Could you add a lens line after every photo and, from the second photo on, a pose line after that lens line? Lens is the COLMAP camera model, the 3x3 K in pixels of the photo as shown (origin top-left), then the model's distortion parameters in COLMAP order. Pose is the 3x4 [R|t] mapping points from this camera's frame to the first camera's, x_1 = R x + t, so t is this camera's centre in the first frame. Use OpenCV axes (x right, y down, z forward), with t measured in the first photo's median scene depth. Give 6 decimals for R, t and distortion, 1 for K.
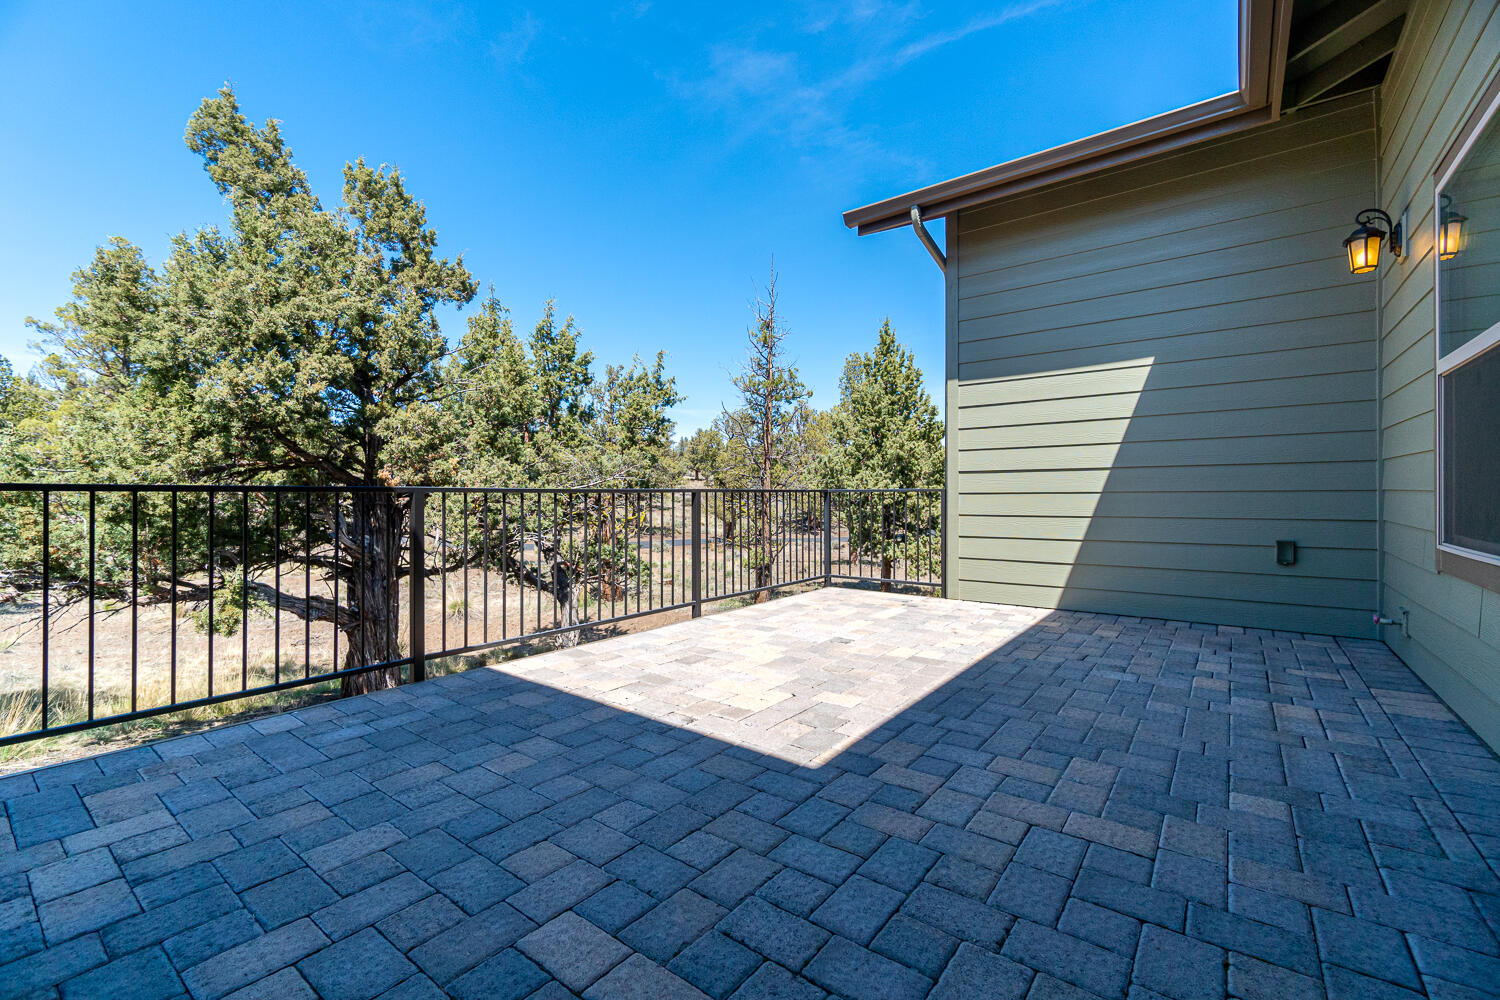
lens RADIAL K [[668.1, 0, 752.5], [0, 668.1, 486.9], [0, 0, 1]] dist [-0.002827, 0.000013]
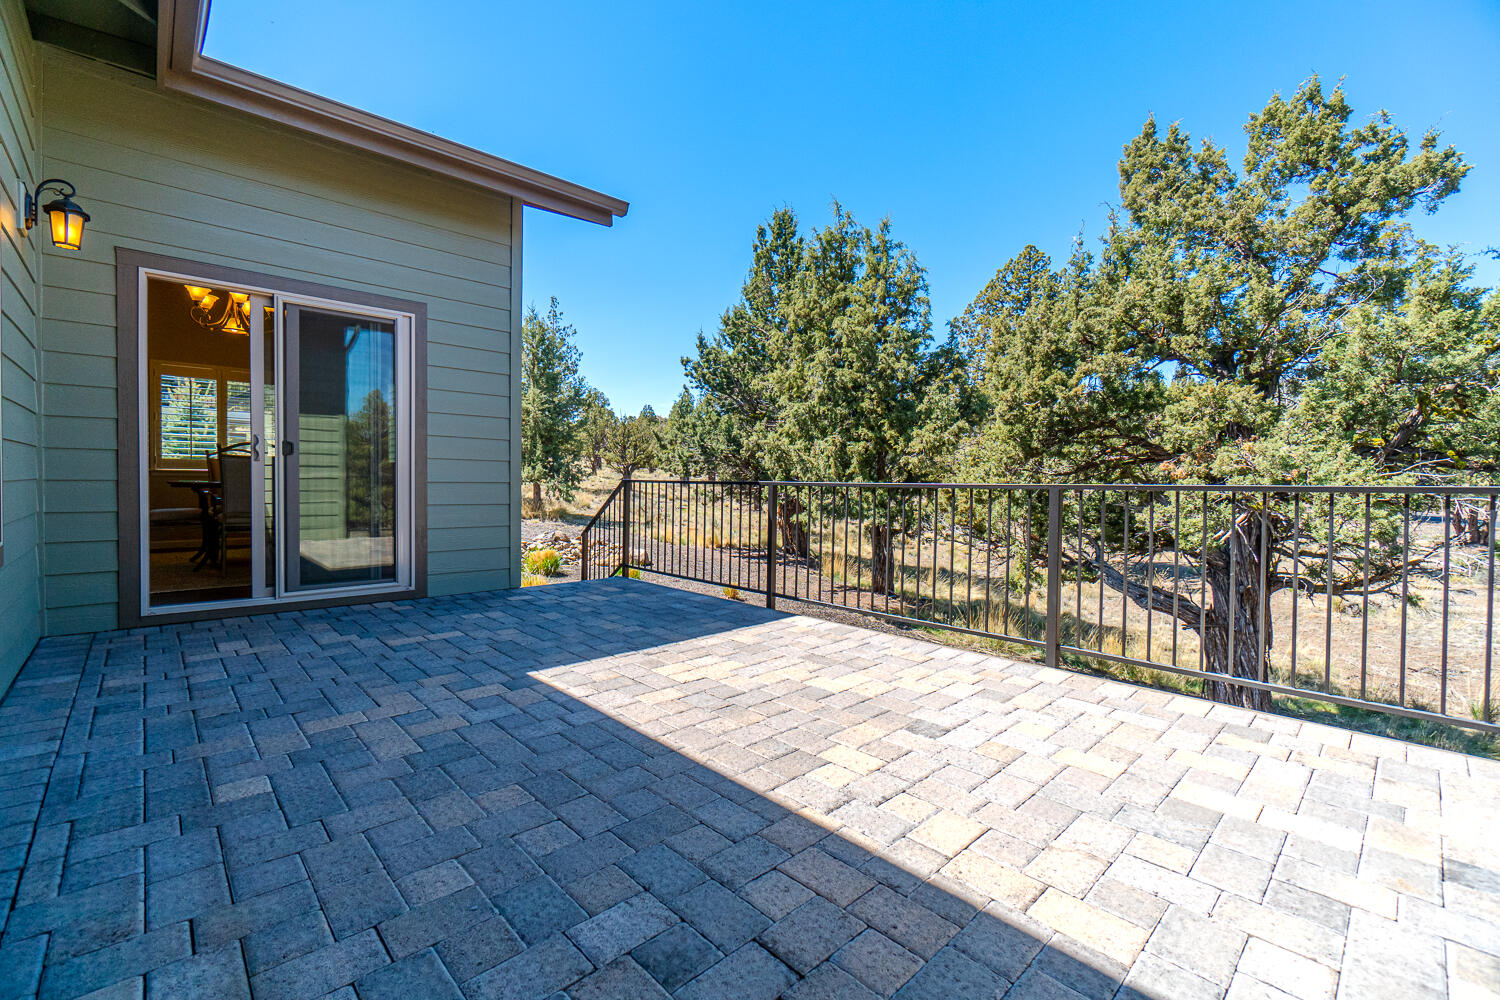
lens RADIAL K [[645.4, 0, 739.9], [0, 645.4, 504.9], [0, 0, 1]] dist [-0.001127, -0.000266]
pose [[-0.200124, 0.038243, -0.979024, 0.454257], [0.002797, 0.999256, 0.038462, -0.004249], [0.979767, 0.004958, -0.200082, 0.565827]]
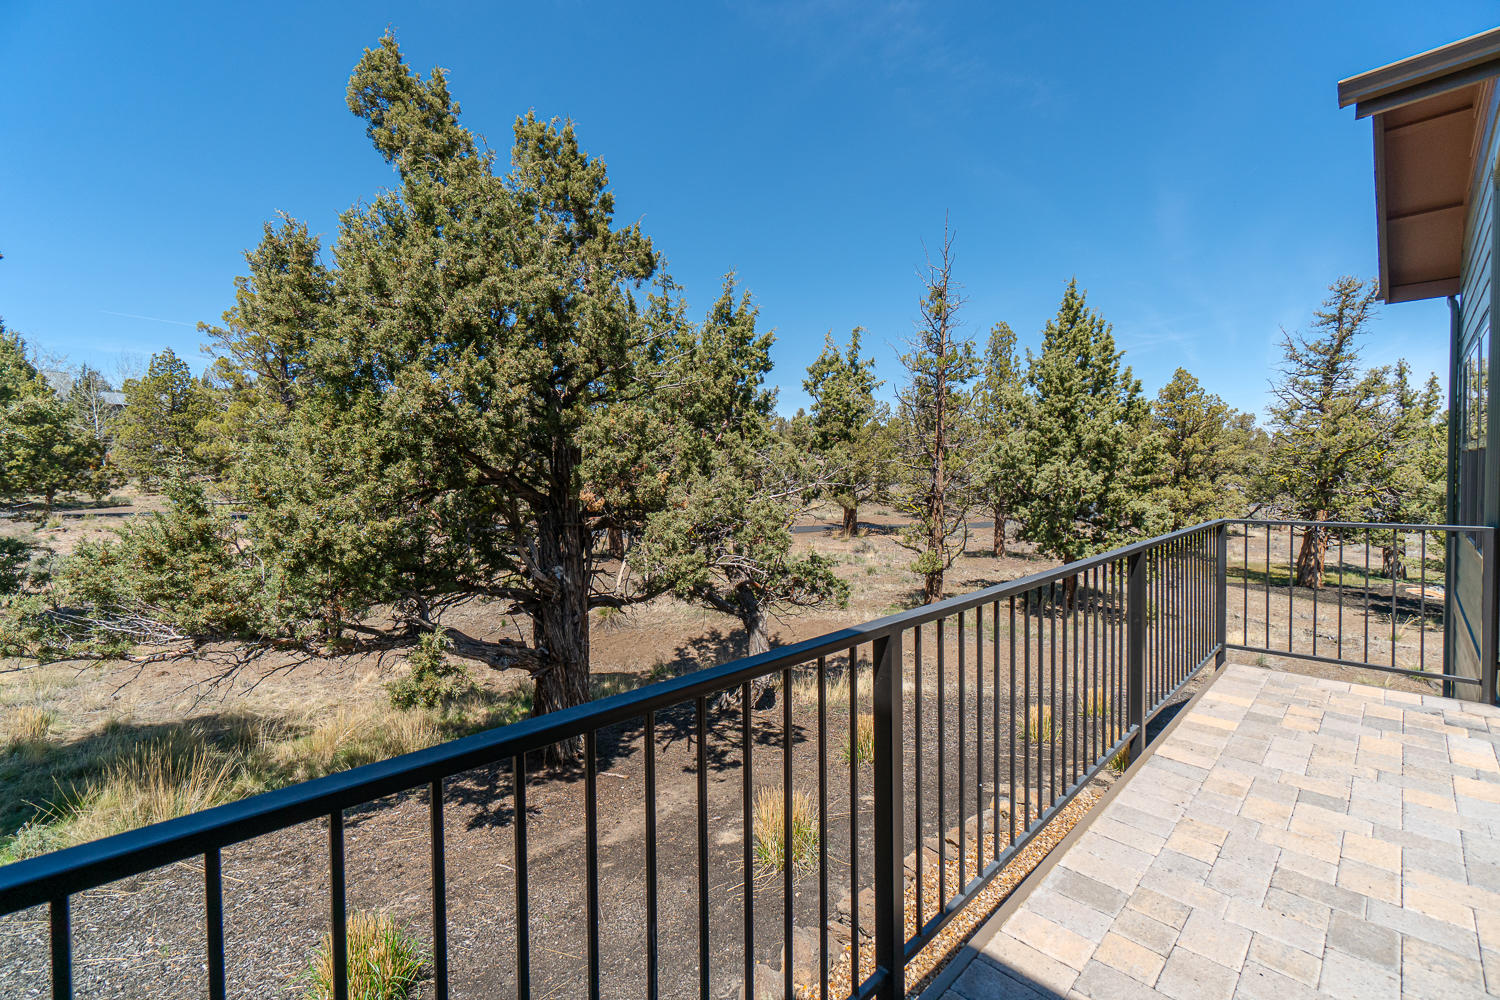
lens RADIAL K [[675.5, 0, 744.3], [0, 675.5, 489.1], [0, 0, 1]] dist [0.000307, -0.000128]
pose [[0.987763, -0.007159, -0.155798, -0.228854], [0.012288, 0.999413, 0.031981, -0.048651], [0.155478, -0.033504, 0.987271, 0.218992]]
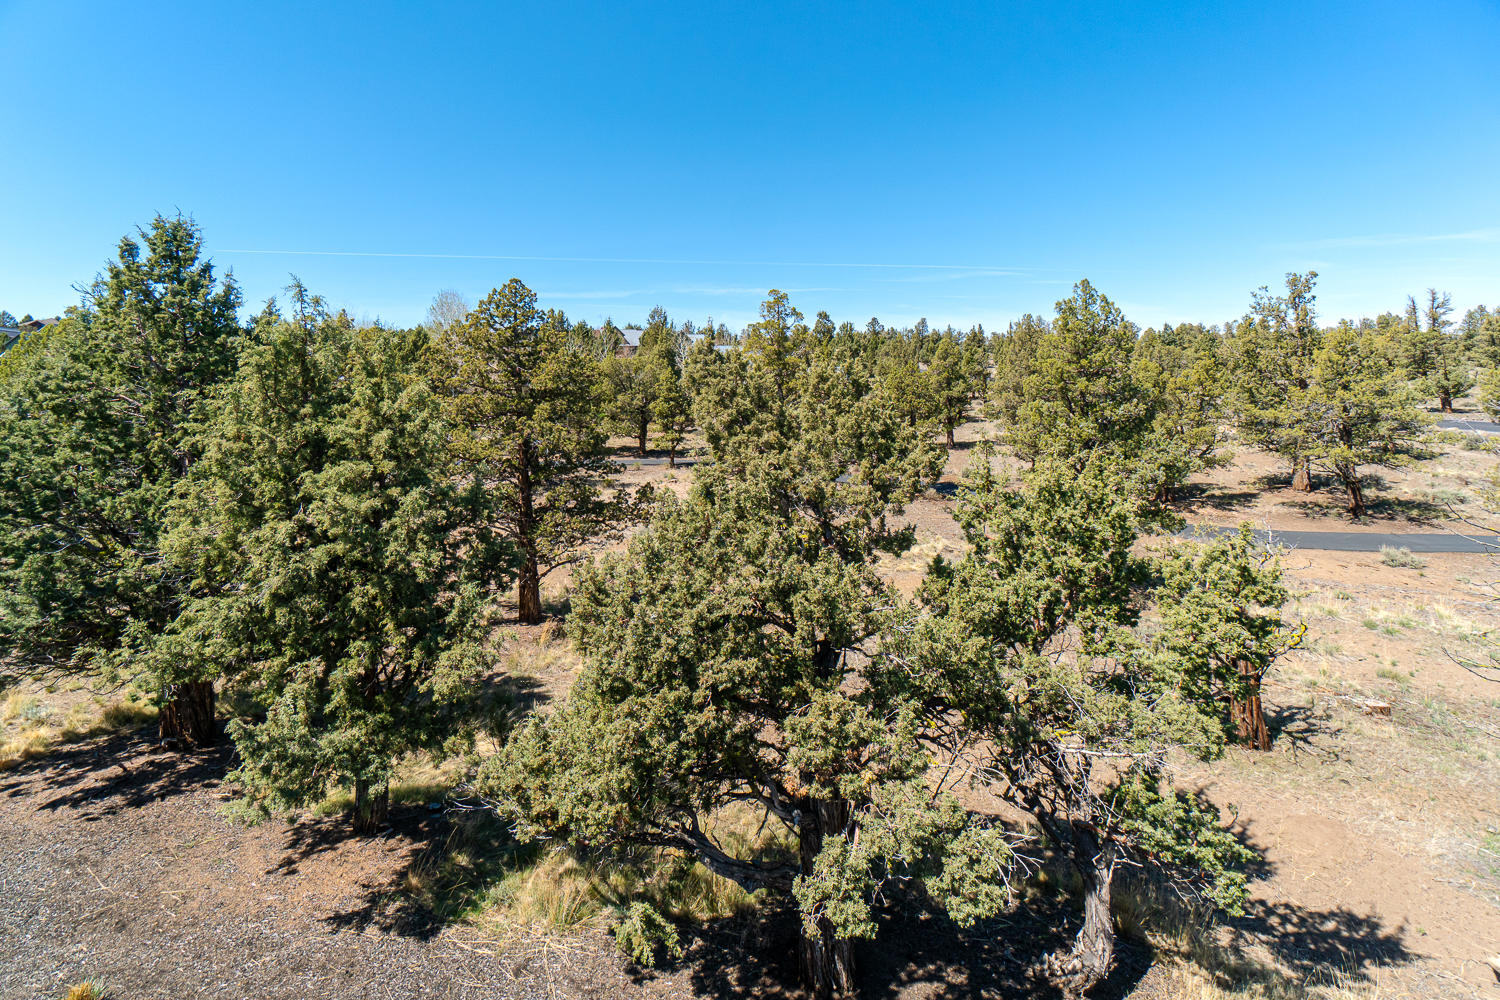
lens RADIAL K [[684.6, 0, 707.8], [0, 684.6, 352.2], [0, 0, 1]] dist [-0.006696, 0.001579]
pose [[0.579388, -0.058763, -0.812931, 0.147855], [0.018135, 0.998080, -0.059222, -0.518836], [0.814850, 0.019570, 0.579341, 0.361630]]
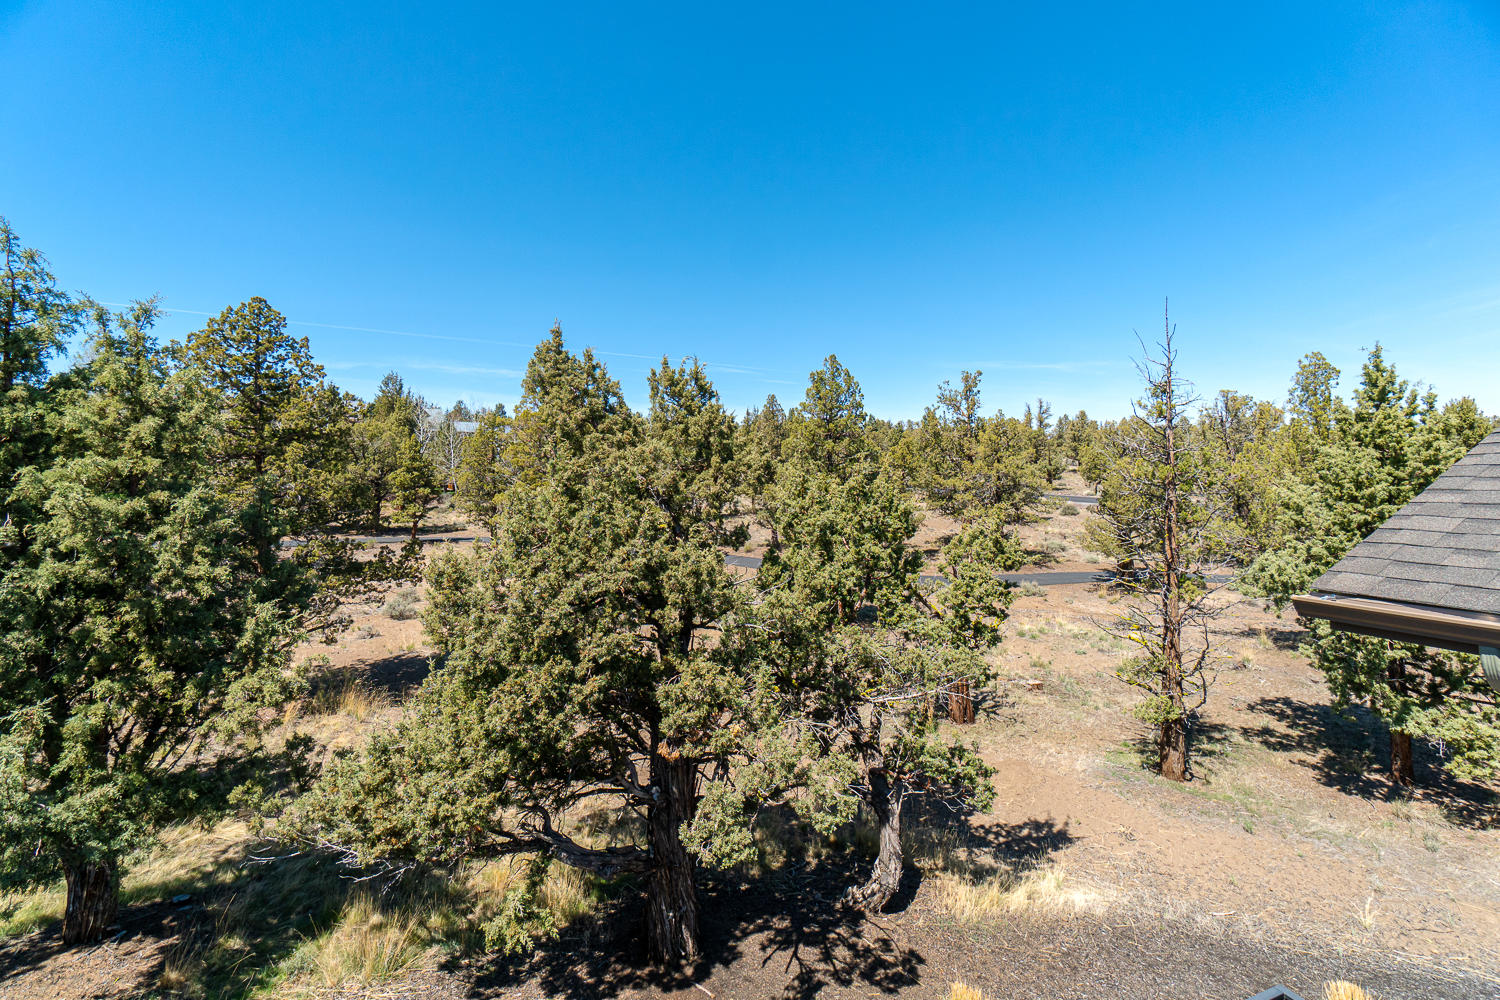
lens RADIAL K [[691.5, 0, 718.2], [0, 691.5, 431.8], [0, 0, 1]] dist [-0.012416, 0.004573]
pose [[0.842932, -0.042106, -0.536370, 0.034276], [0.011258, 0.998095, -0.060659, -0.380746], [0.537902, 0.045093, 0.841800, 0.217838]]
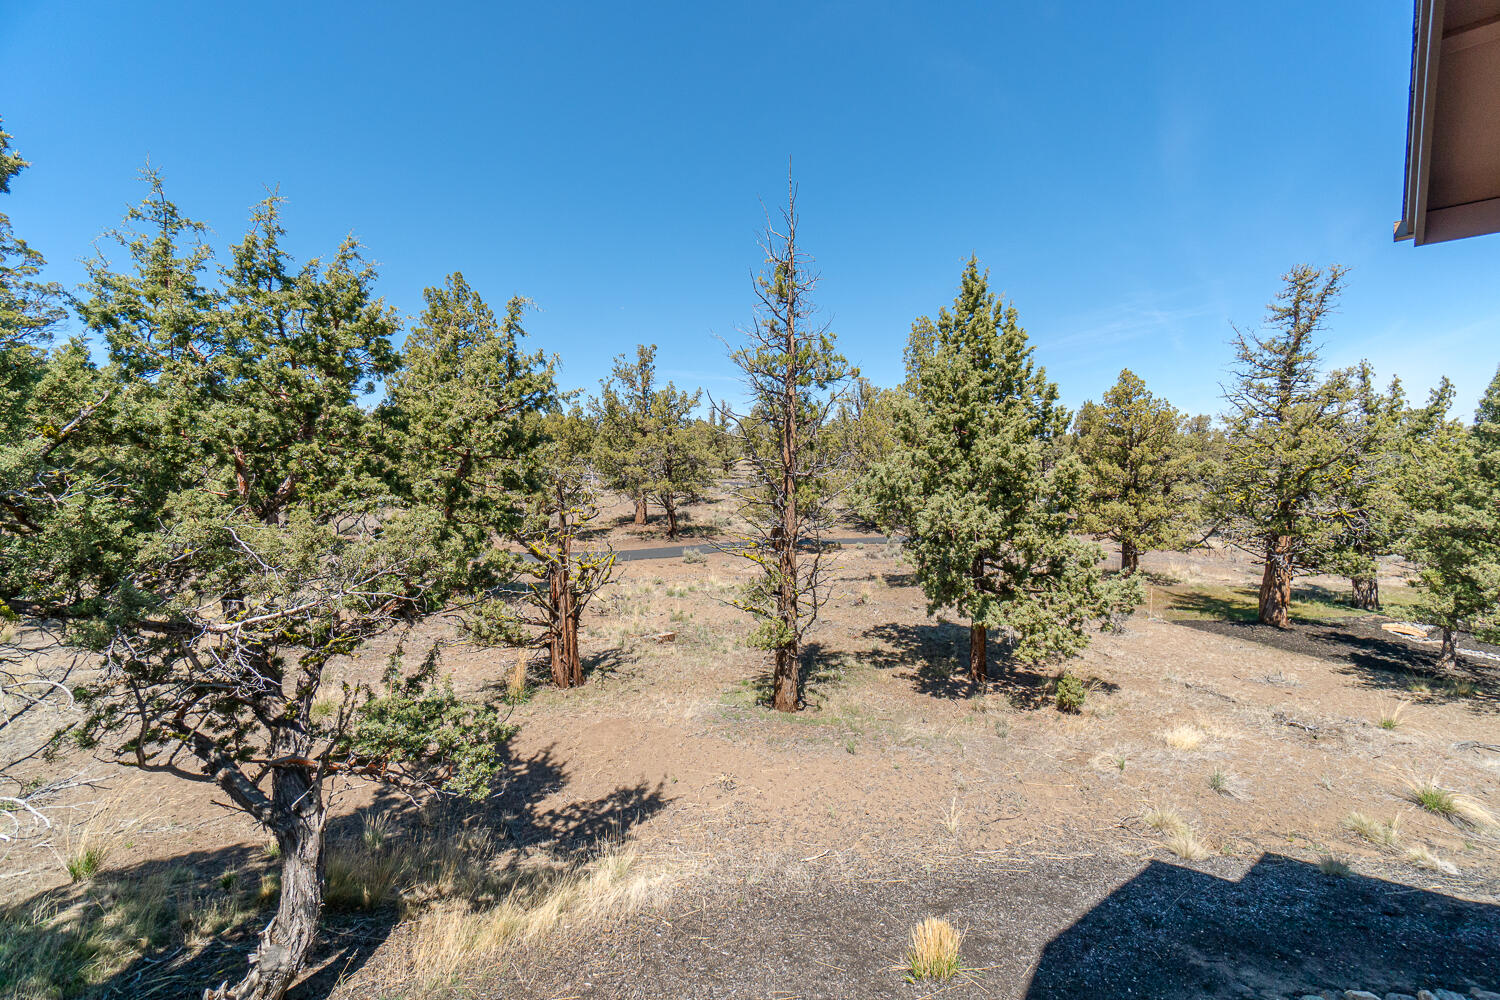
lens RADIAL K [[692.9, 0, 741.2], [0, 692.9, 462.8], [0, 0, 1]] dist [-0.002809, -0.000061]
pose [[0.994050, -0.018514, -0.107339, 0.118860], [0.017609, 0.999801, -0.009374, -0.121685], [0.107491, 0.007428, 0.994178, 0.821736]]
